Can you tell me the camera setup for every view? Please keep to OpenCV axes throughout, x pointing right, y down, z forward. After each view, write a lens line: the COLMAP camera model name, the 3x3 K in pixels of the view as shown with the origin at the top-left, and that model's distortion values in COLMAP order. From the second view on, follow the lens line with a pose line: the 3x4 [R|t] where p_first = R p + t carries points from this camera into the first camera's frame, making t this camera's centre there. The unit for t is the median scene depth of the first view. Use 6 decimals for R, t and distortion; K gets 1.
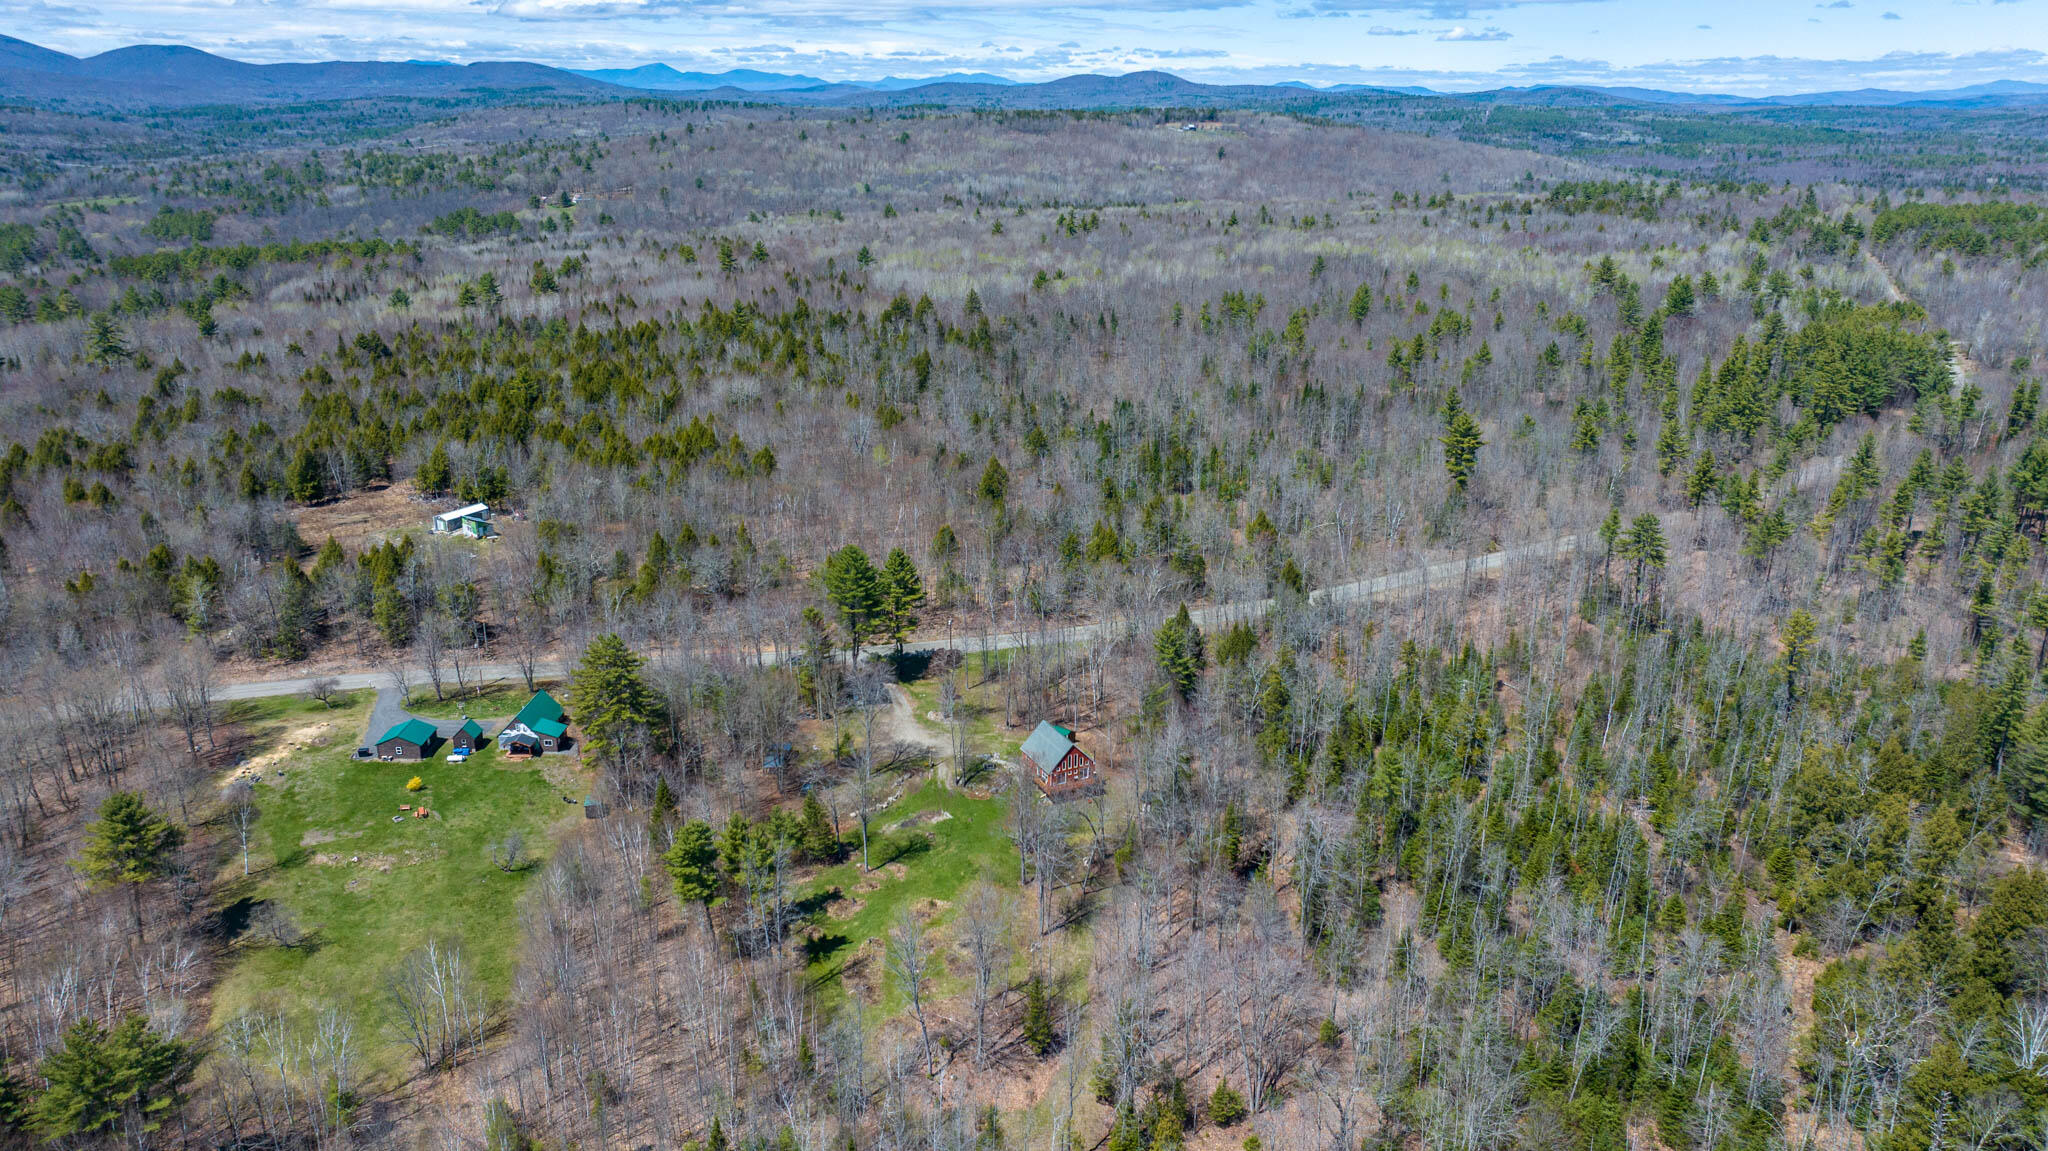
lens RADIAL K [[1455.4, 0, 1015.8], [0, 1455.4, 586.0], [0, 0, 1]] dist [-0.032366, 0.038293]
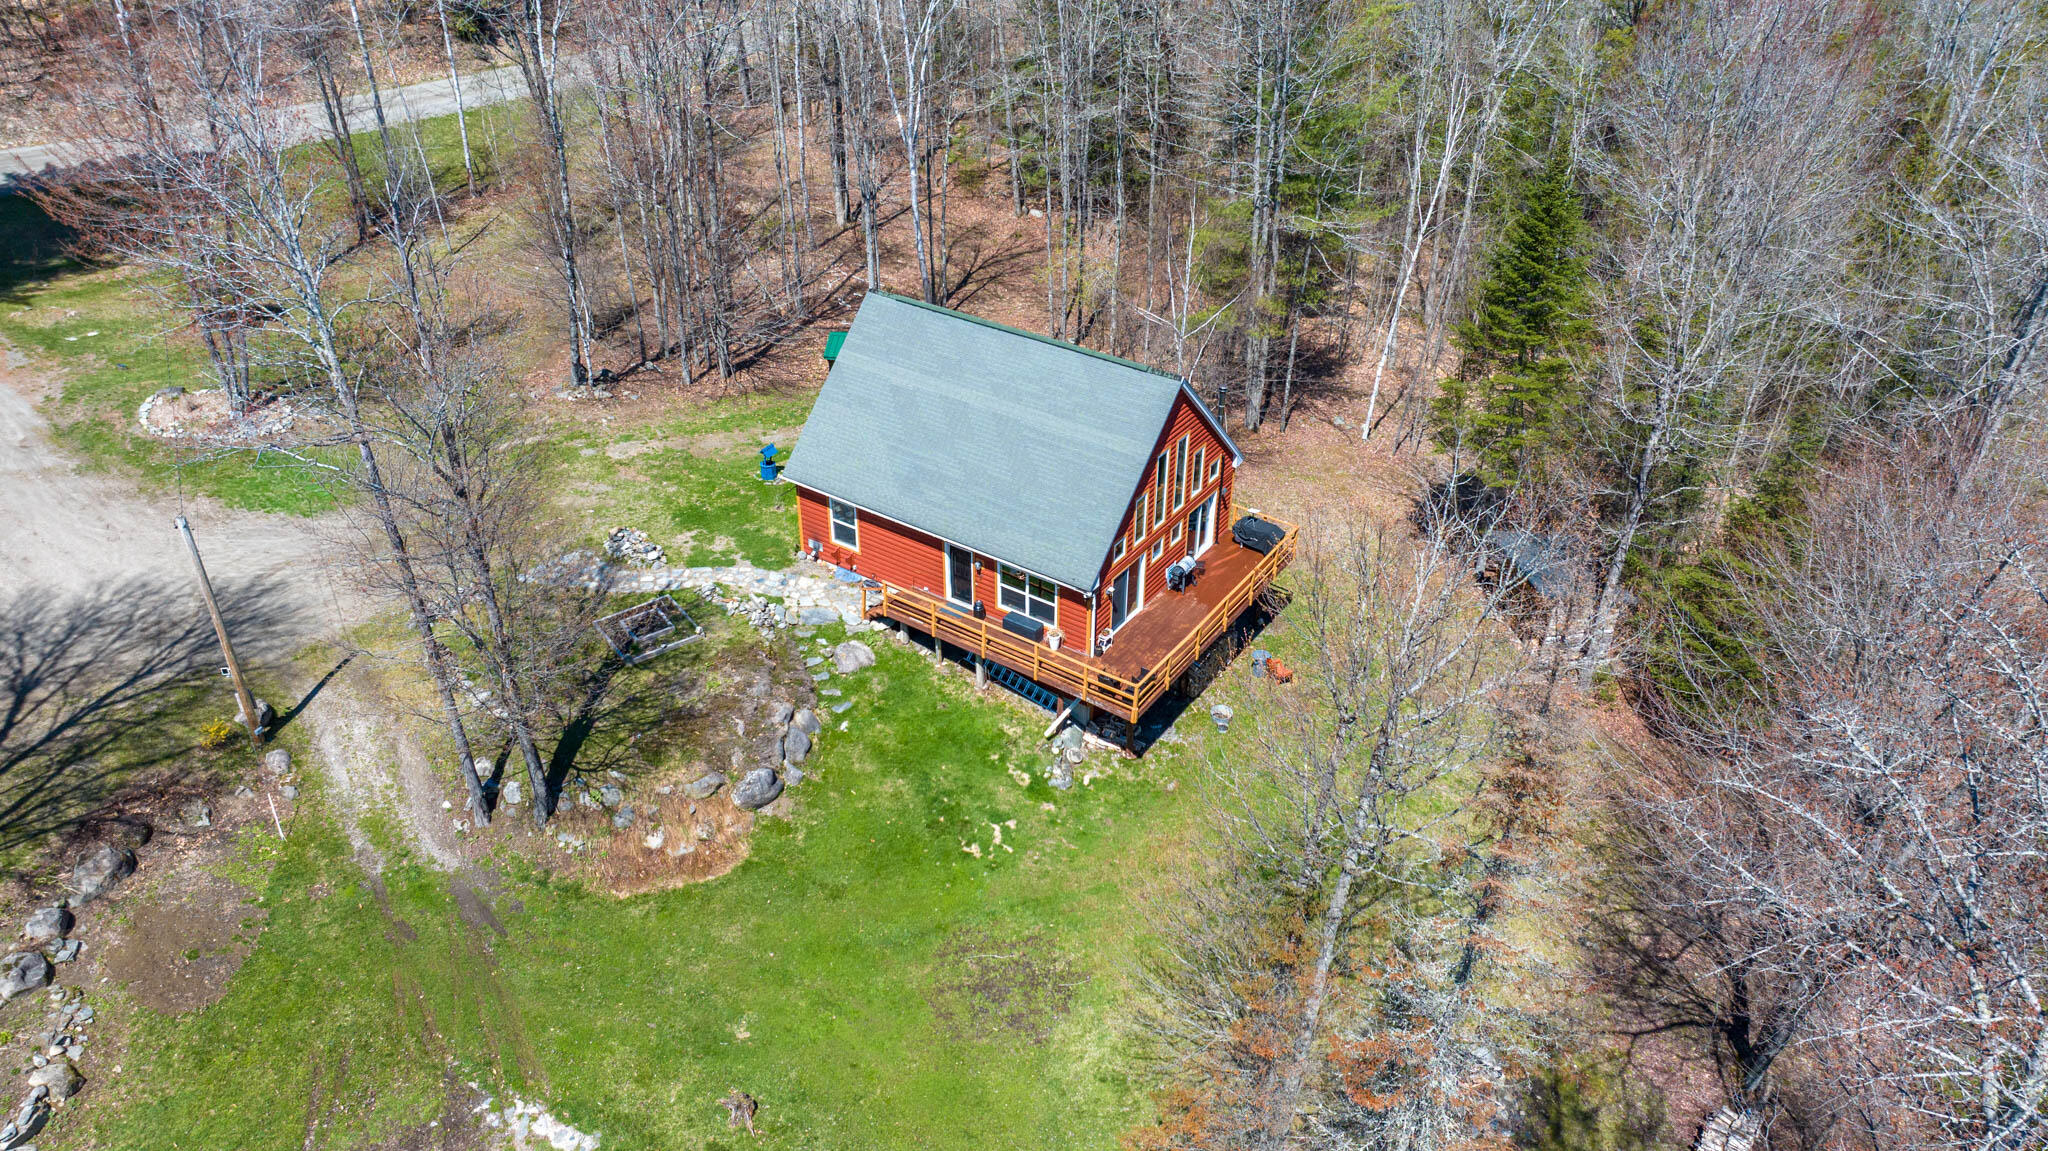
lens RADIAL K [[1455.4, 0, 1028.3], [0, 1455.4, 559.9], [0, 0, 1]] dist [-0.032366, 0.038293]
pose [[0.867146, -0.260920, 0.424238, -0.030102], [0.153583, 0.950367, 0.270582, 0.049026], [-0.473782, -0.169478, 0.864180, 0.522243]]
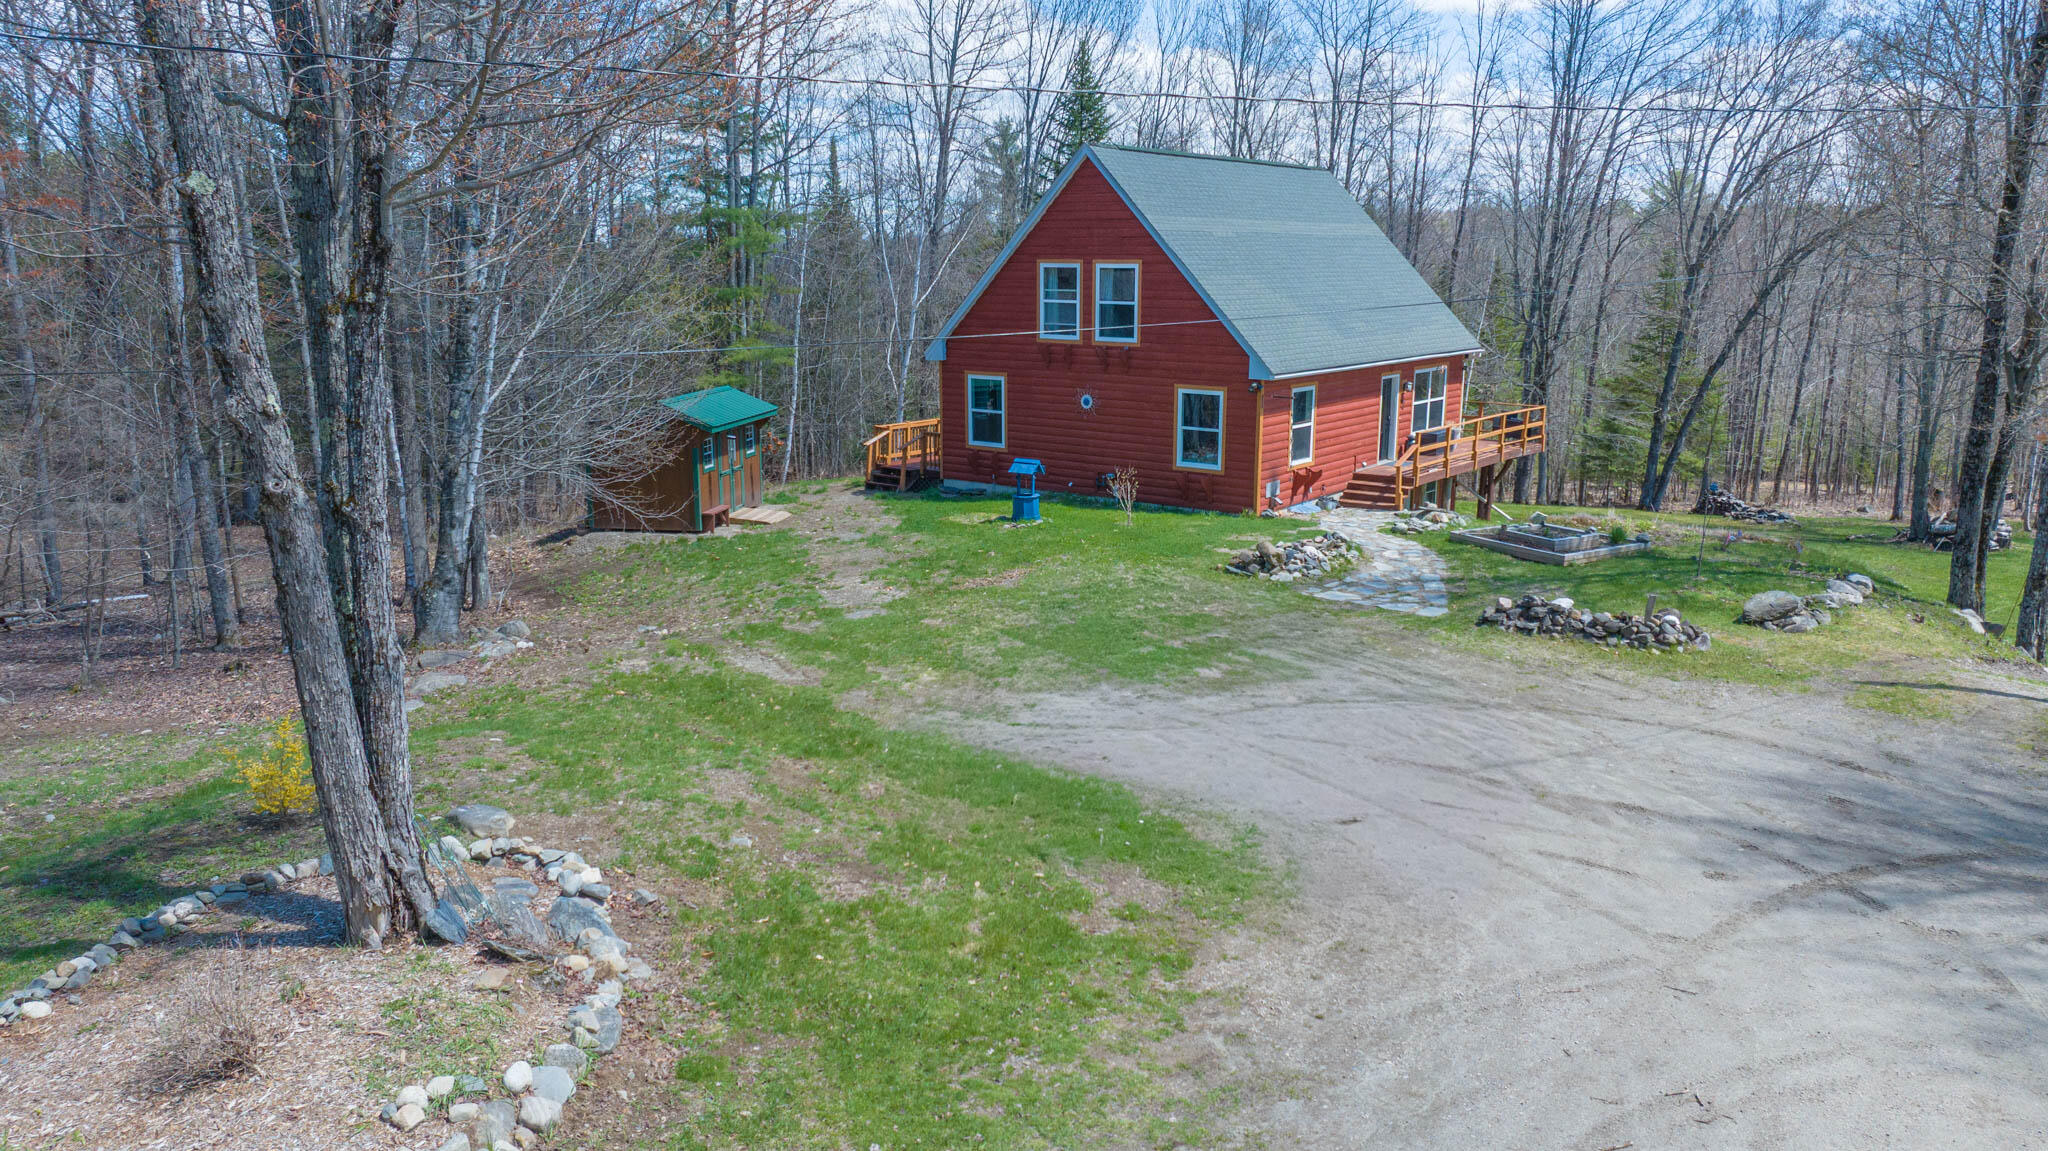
lens RADIAL K [[1455.4, 0, 1020.1], [0, 1455.4, 568.7], [0, 0, 1]] dist [-0.032366, 0.038293]
pose [[-0.449363, -0.190151, 0.872878, -0.055265], [0.287651, 0.894250, 0.342891, 0.050707], [-0.845772, 0.405167, -0.347146, 0.664995]]
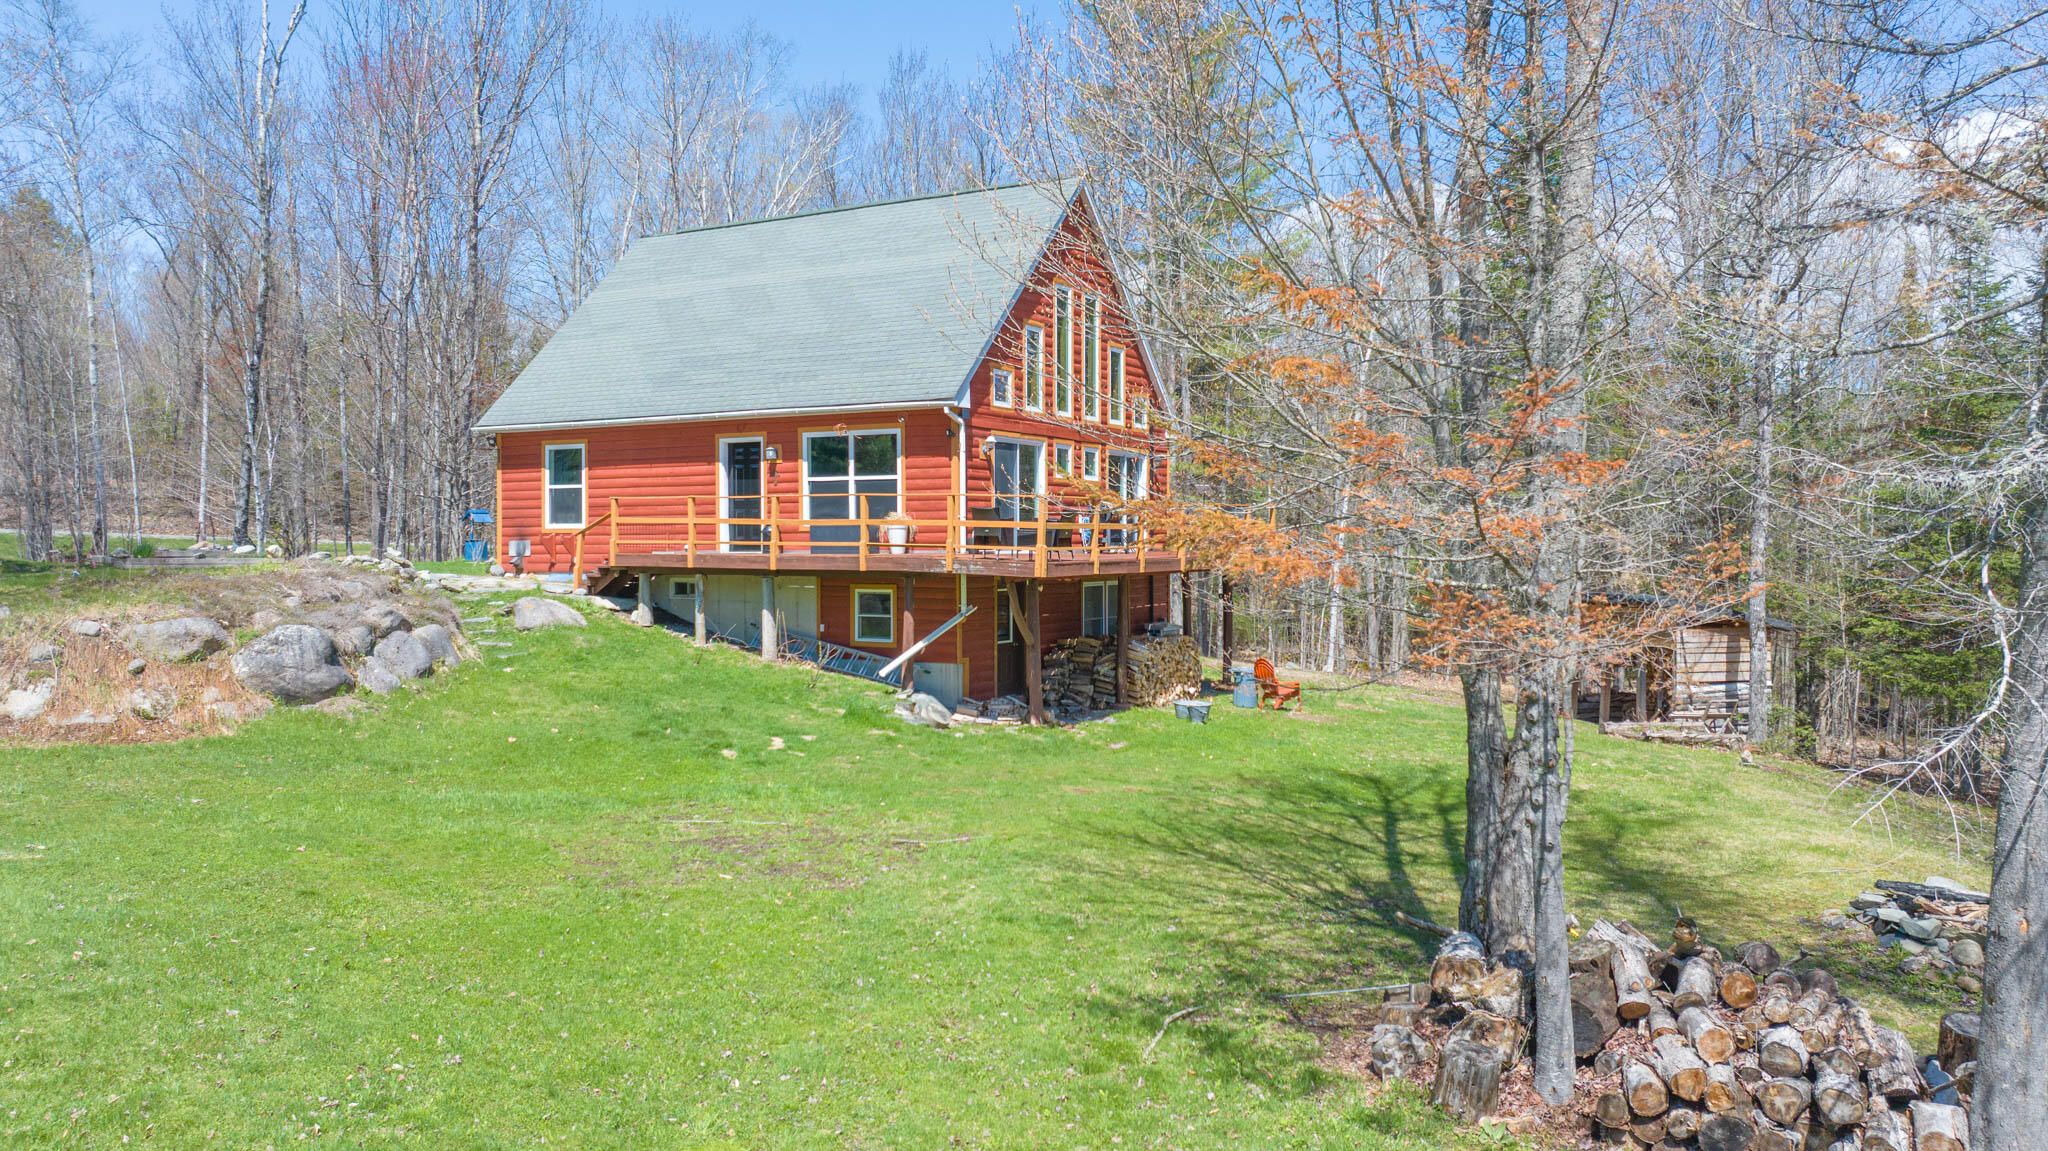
lens RADIAL K [[1455.4, 0, 1032.8], [0, 1455.4, 573.7], [0, 0, 1]] dist [-0.032366, 0.038293]
pose [[0.818407, -0.008682, 0.574574, -0.016399], [0.185346, 0.950435, -0.249639, 0.099098], [-0.543928, 0.310801, 0.779452, 0.559514]]
